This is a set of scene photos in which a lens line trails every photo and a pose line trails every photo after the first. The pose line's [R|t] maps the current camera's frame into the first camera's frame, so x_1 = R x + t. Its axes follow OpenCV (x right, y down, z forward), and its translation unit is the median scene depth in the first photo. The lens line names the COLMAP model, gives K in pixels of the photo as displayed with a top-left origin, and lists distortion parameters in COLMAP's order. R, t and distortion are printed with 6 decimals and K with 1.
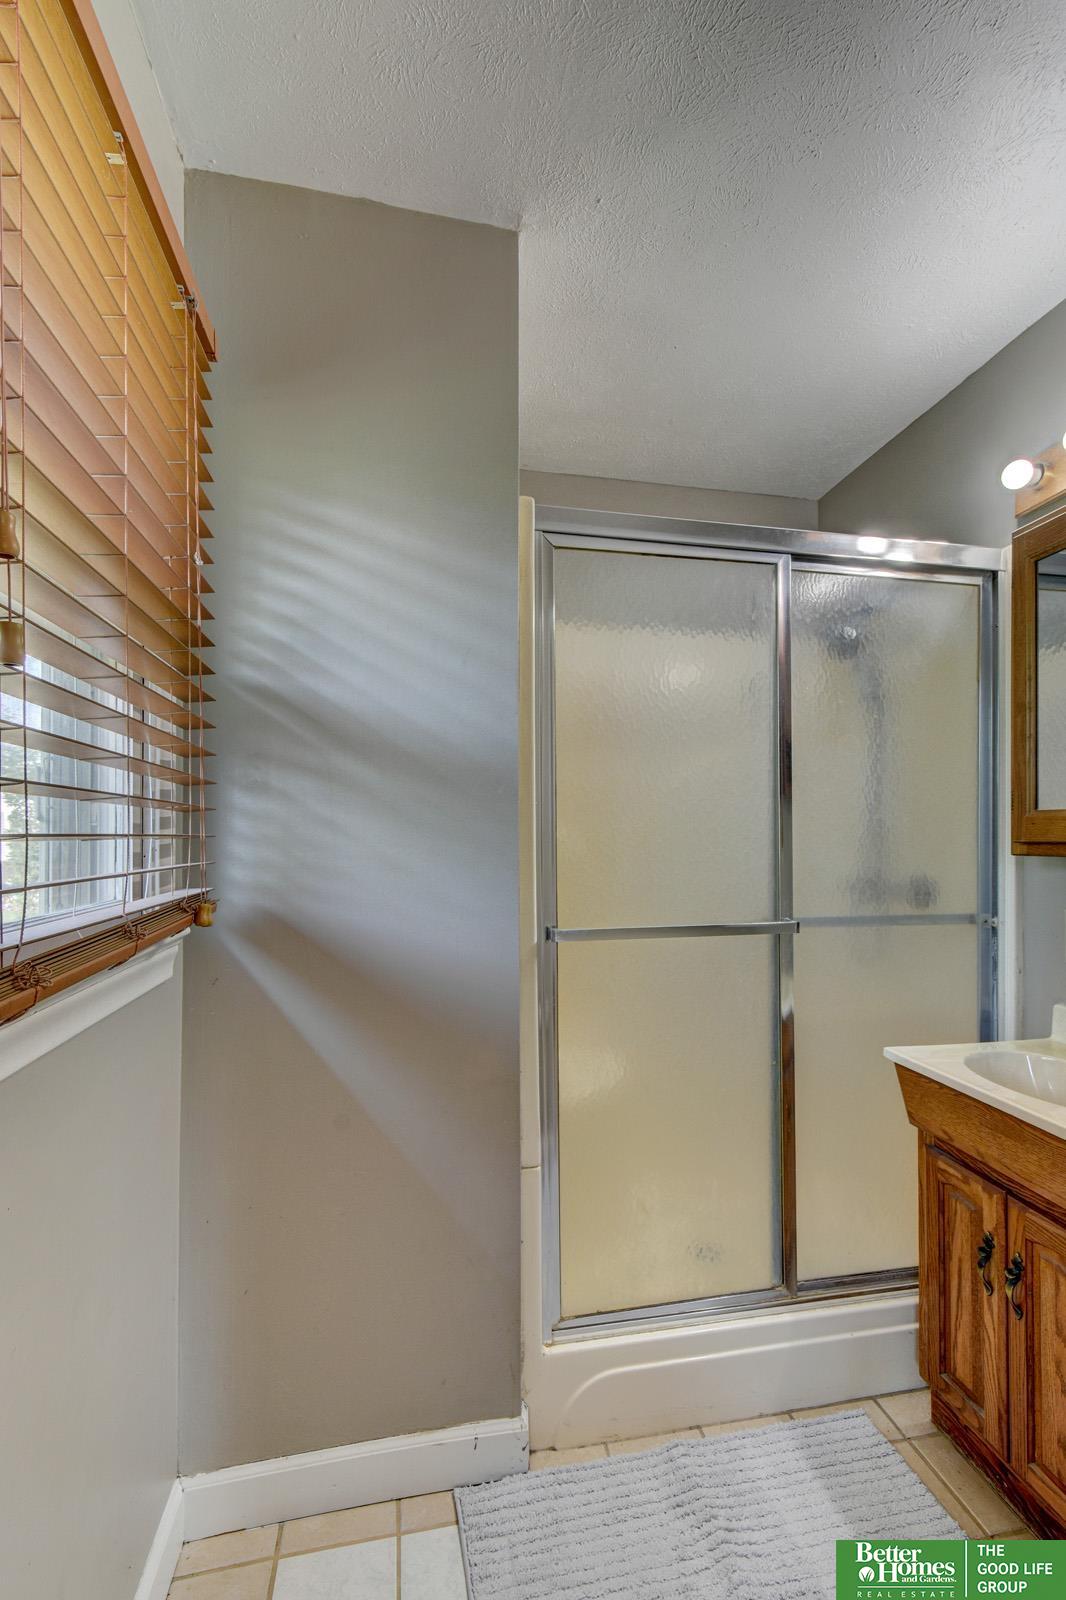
lens RADIAL K [[714.6, 0, 529.0], [0, 714.6, 832.4], [0, 0, 1]] dist [0.002370, -0.002899]
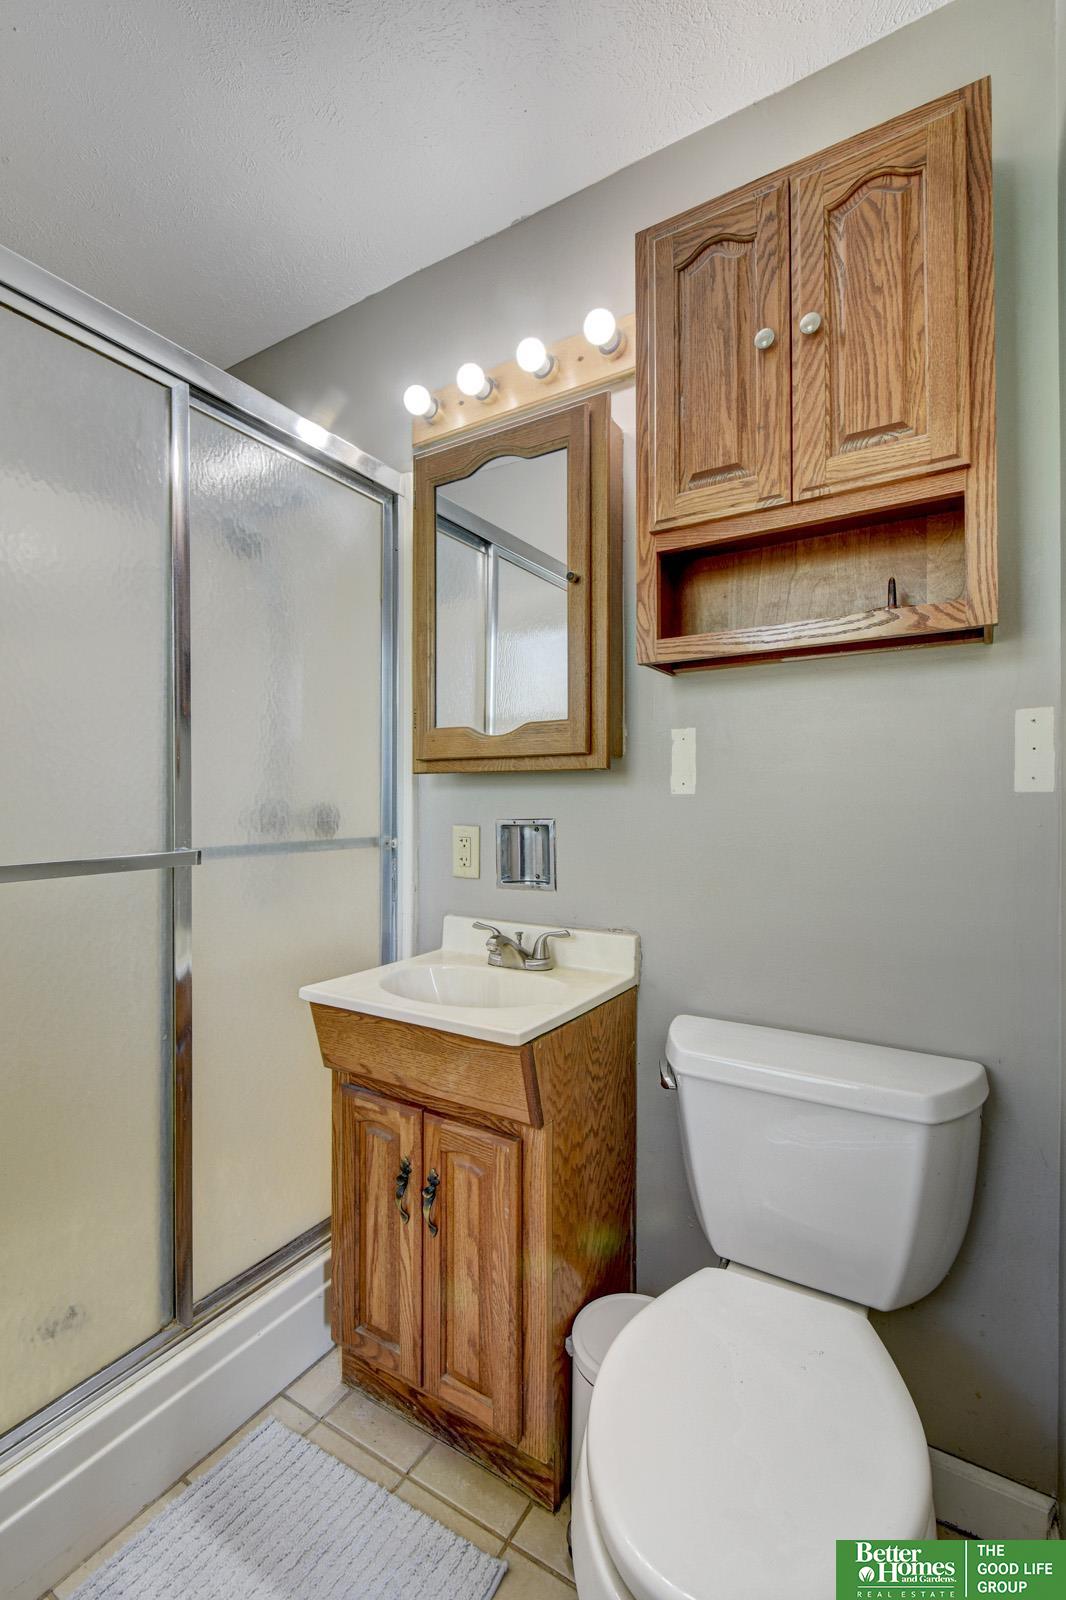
lens RADIAL K [[714.6, 0, 529.1], [0, 714.6, 795.1], [0, 0, 1]] dist [0.002370, -0.002899]
pose [[0.674835, 0.003146, 0.737962, 0.040937], [-0.001340, 0.999994, -0.003038, 0.066553], [-0.737967, 0.001061, 0.674836, 0.200907]]
